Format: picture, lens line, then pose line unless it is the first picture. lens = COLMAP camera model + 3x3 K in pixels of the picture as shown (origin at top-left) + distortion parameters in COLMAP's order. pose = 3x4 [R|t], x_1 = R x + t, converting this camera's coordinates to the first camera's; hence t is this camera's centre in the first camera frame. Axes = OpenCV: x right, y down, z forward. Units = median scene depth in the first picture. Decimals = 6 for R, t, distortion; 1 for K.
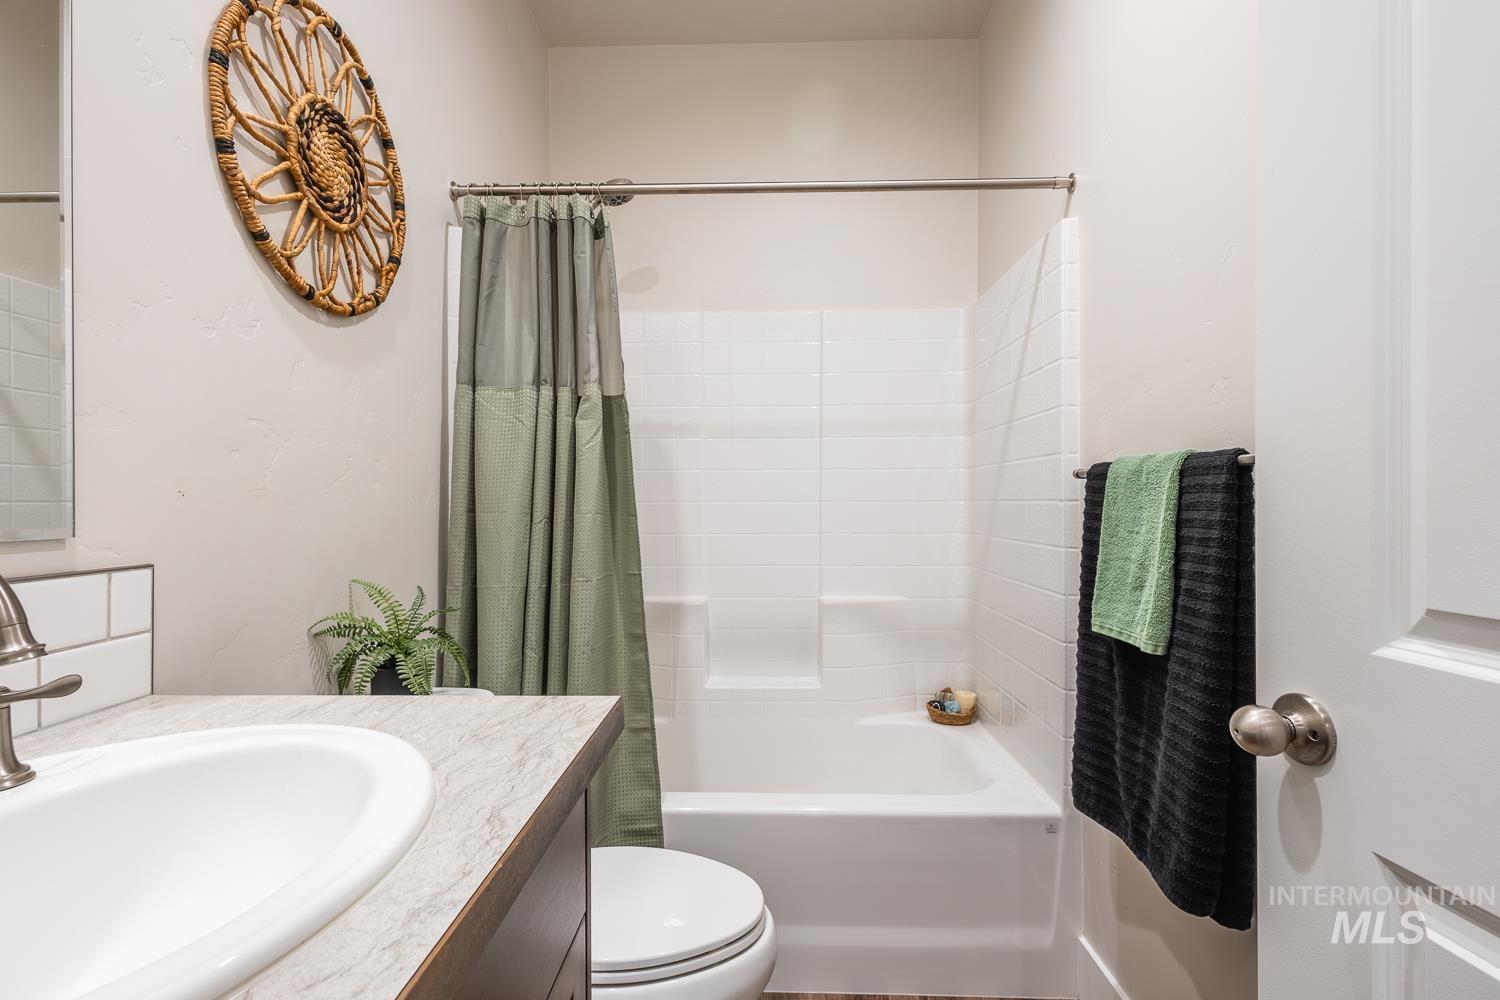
lens RADIAL K [[701.5, 0, 747.1], [0, 701.5, 499.6], [0, 0, 1]] dist [0.003197, -0.000315]
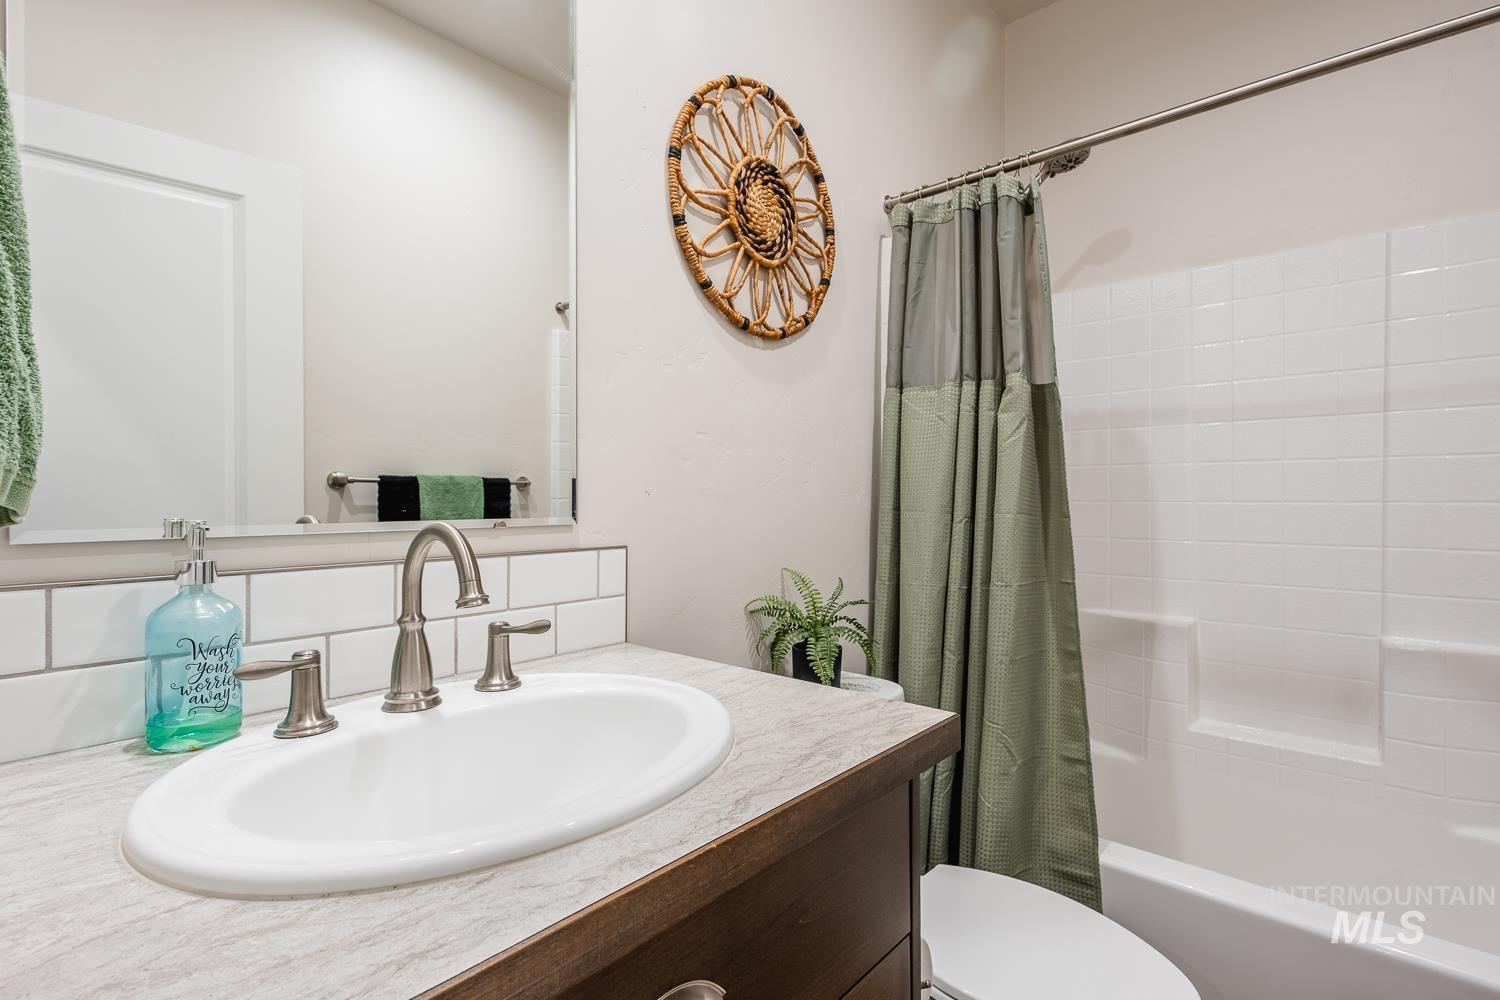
lens RADIAL K [[701.5, 0, 747.1], [0, 701.5, 499.6], [0, 0, 1]] dist [0.003197, -0.000315]
pose [[0.764885, 0.003695, -0.644157, 0.136038], [-0.002687, 0.999993, 0.002545, -0.000125], [0.644162, -0.000216, 0.764889, 0.085344]]
